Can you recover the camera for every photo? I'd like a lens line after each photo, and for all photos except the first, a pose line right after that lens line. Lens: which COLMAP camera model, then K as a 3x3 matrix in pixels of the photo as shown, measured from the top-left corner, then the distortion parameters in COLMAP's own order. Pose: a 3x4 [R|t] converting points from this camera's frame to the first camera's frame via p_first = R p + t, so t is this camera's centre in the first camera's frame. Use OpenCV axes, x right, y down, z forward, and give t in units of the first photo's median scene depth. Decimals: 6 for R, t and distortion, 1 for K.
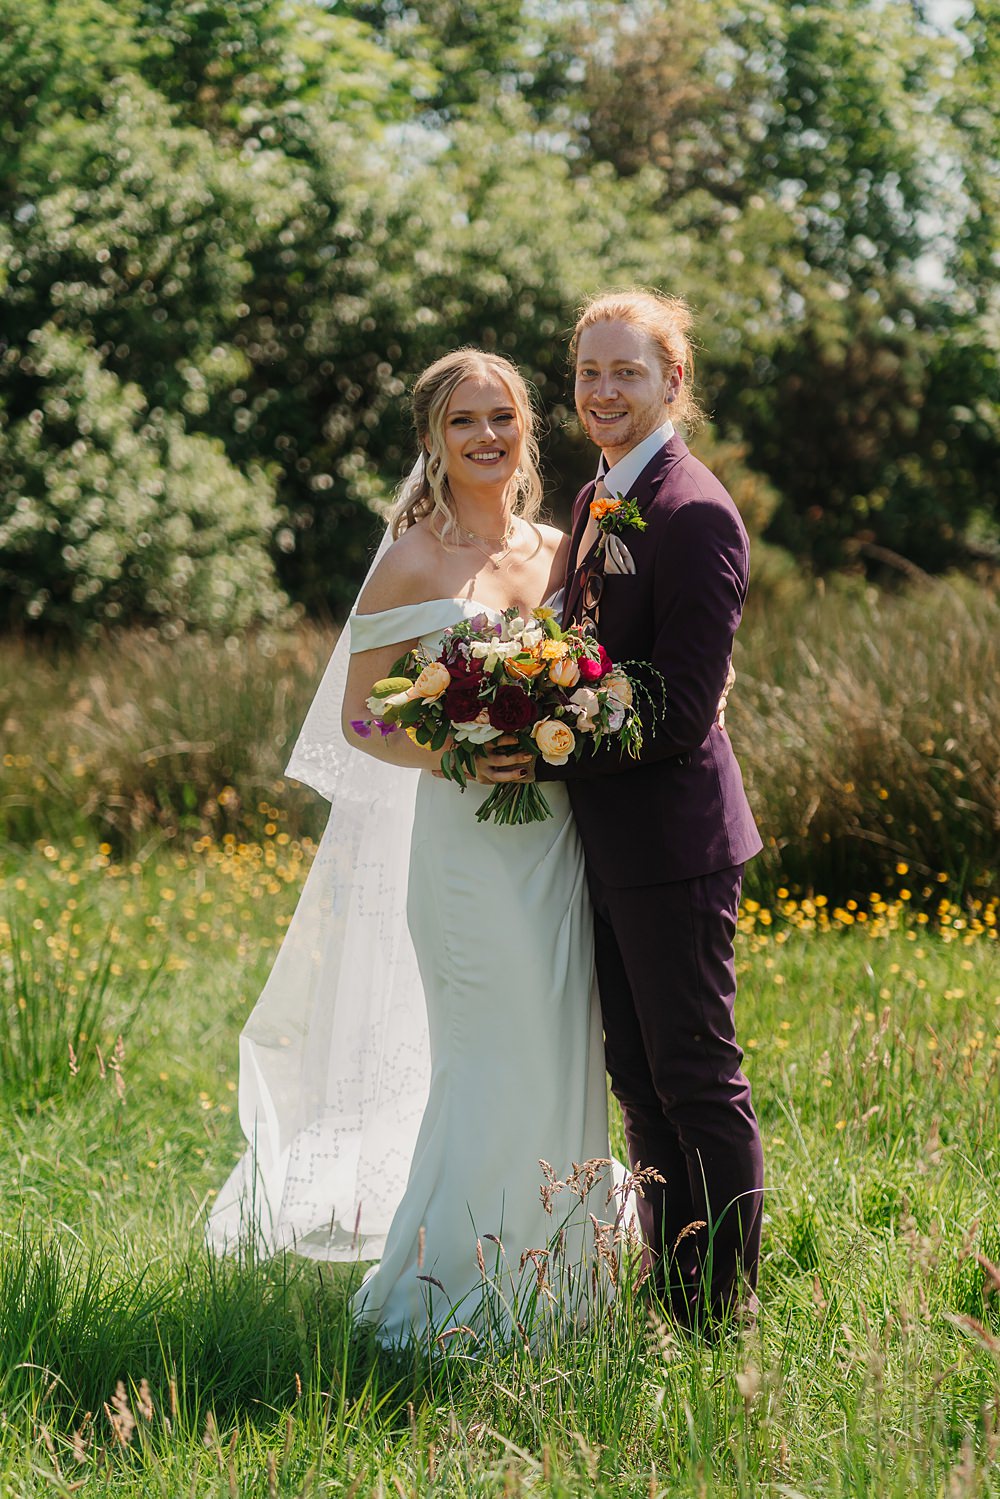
lens RADIAL K [[3847.9, 0, 500.0], [0, 3847.9, 749.5], [0, 0, 1]] dist [-0.211079, 1.348462]
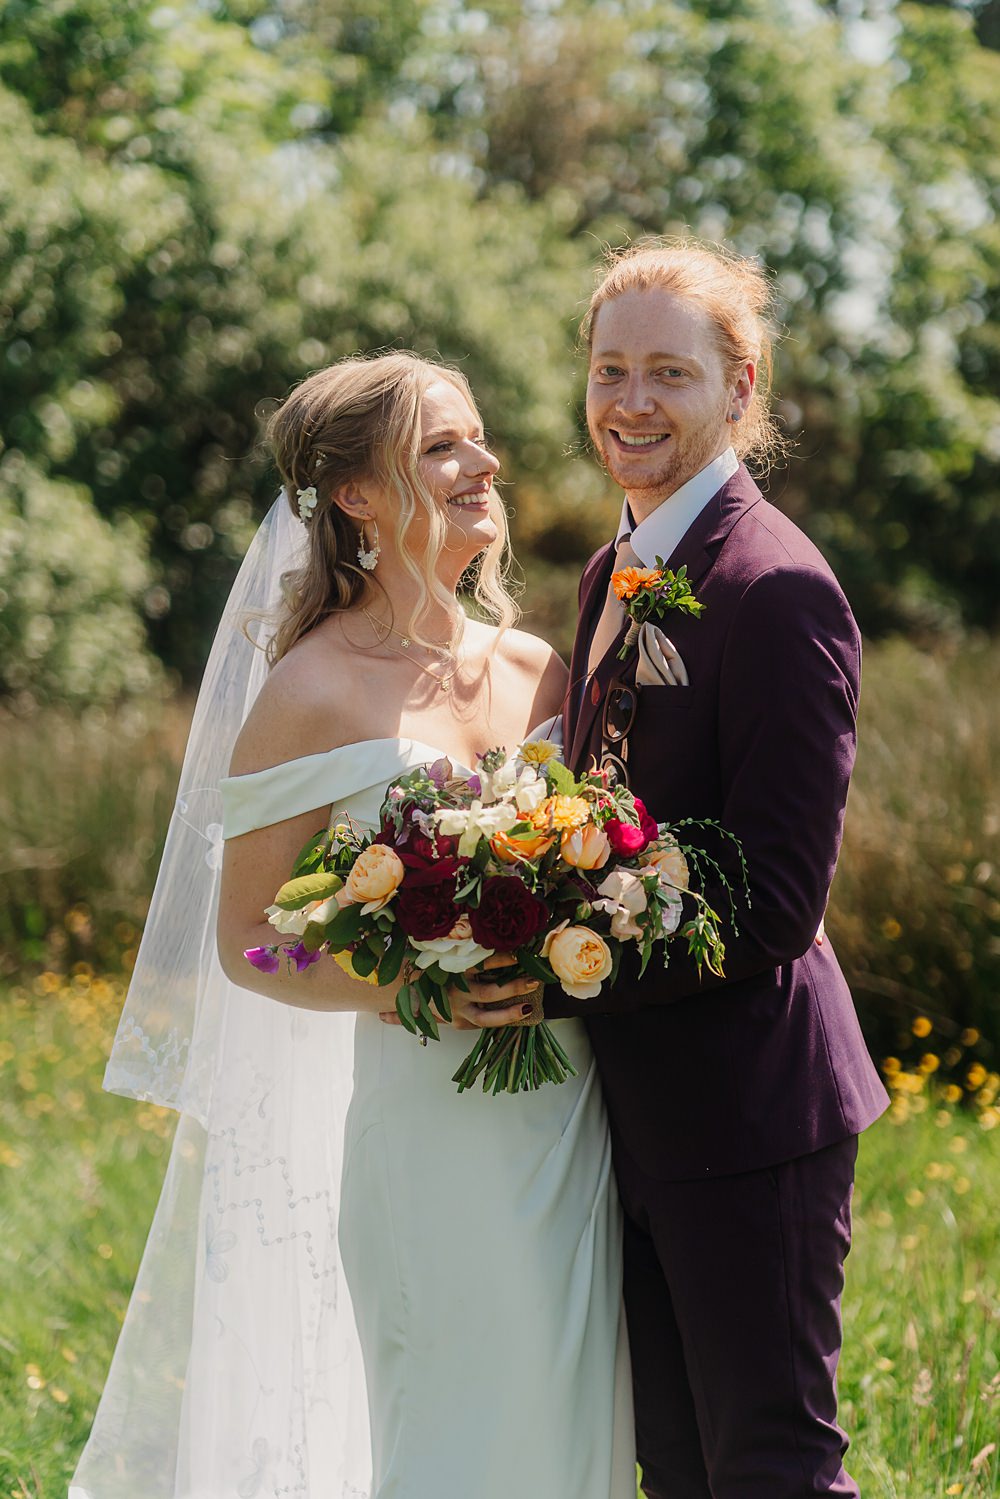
lens RADIAL K [[3847.9, 0, 500.0], [0, 3847.9, 749.5], [0, 0, 1]] dist [-0.211079, 1.348462]
pose [[0.999440, 0.006287, 0.032862, -0.005083], [-0.005812, 0.999878, -0.014509, -0.007593], [-0.032949, 0.014310, 0.999355, 0.107430]]
